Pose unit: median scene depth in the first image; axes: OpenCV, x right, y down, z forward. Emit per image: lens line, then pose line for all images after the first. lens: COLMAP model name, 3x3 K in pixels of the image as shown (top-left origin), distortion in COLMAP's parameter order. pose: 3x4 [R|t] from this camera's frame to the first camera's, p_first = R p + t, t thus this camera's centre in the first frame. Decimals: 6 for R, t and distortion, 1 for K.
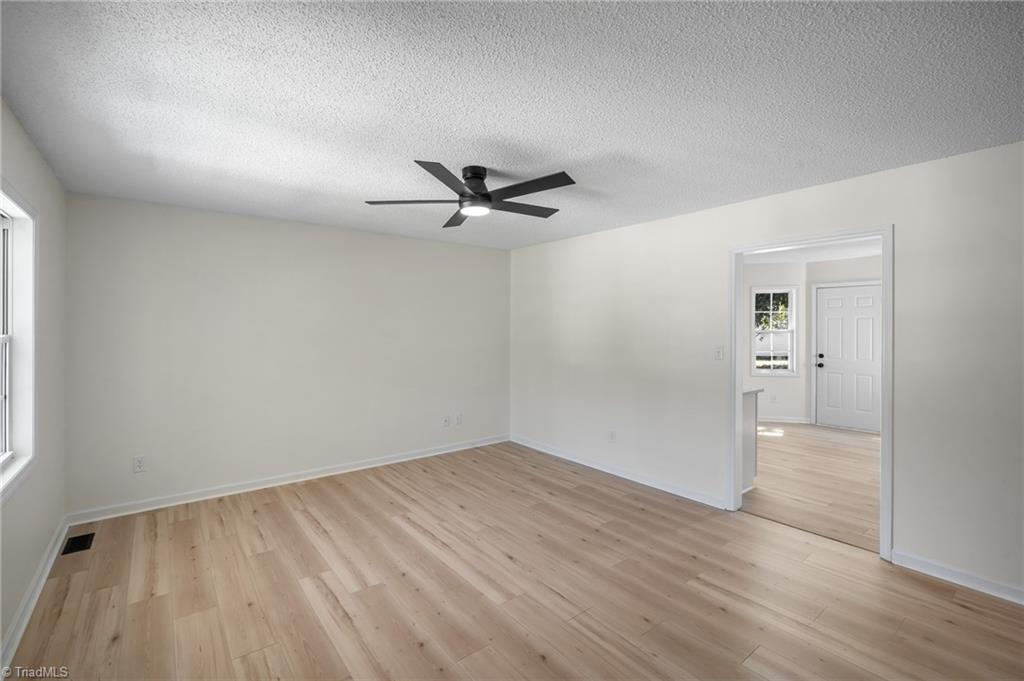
lens RADIAL K [[451.6, 0, 510.0], [0, 451.6, 324.5], [0, 0, 1]] dist [0.000136, 0.000015]
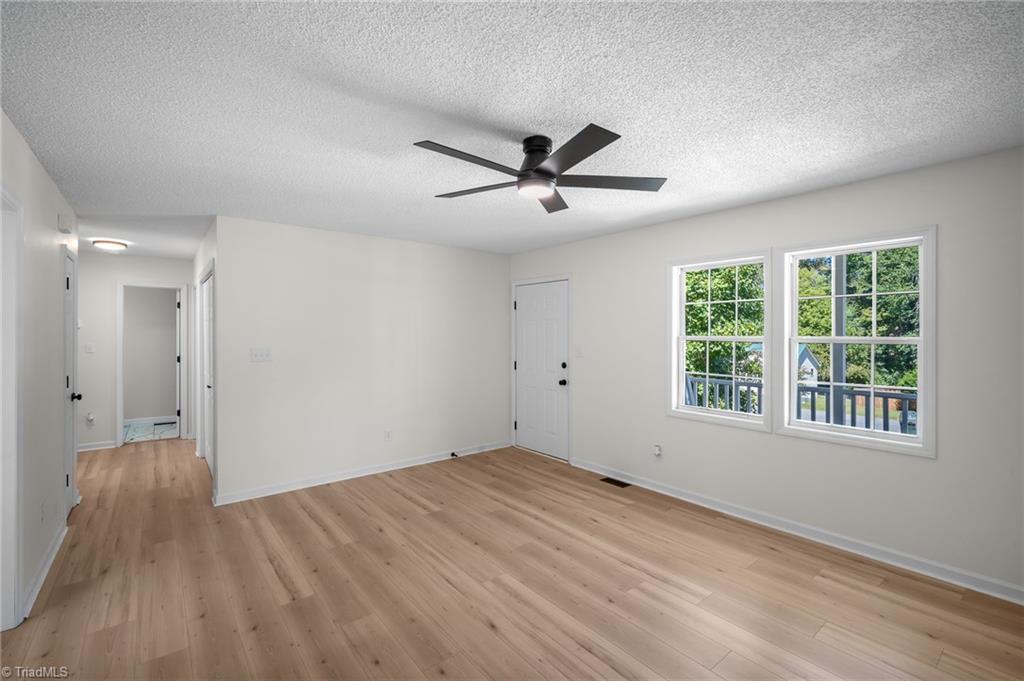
lens RADIAL K [[439.4, 0, 512.0], [0, 439.4, 340.5], [0, 0, 1]] dist [0.000222, 0.000024]
pose [[-0.999949, 0.000087, -0.010117, -0.028944], [0.000017, 0.999977, 0.006855, 0.020458], [0.010117, 0.006854, -0.999925, 1.993894]]
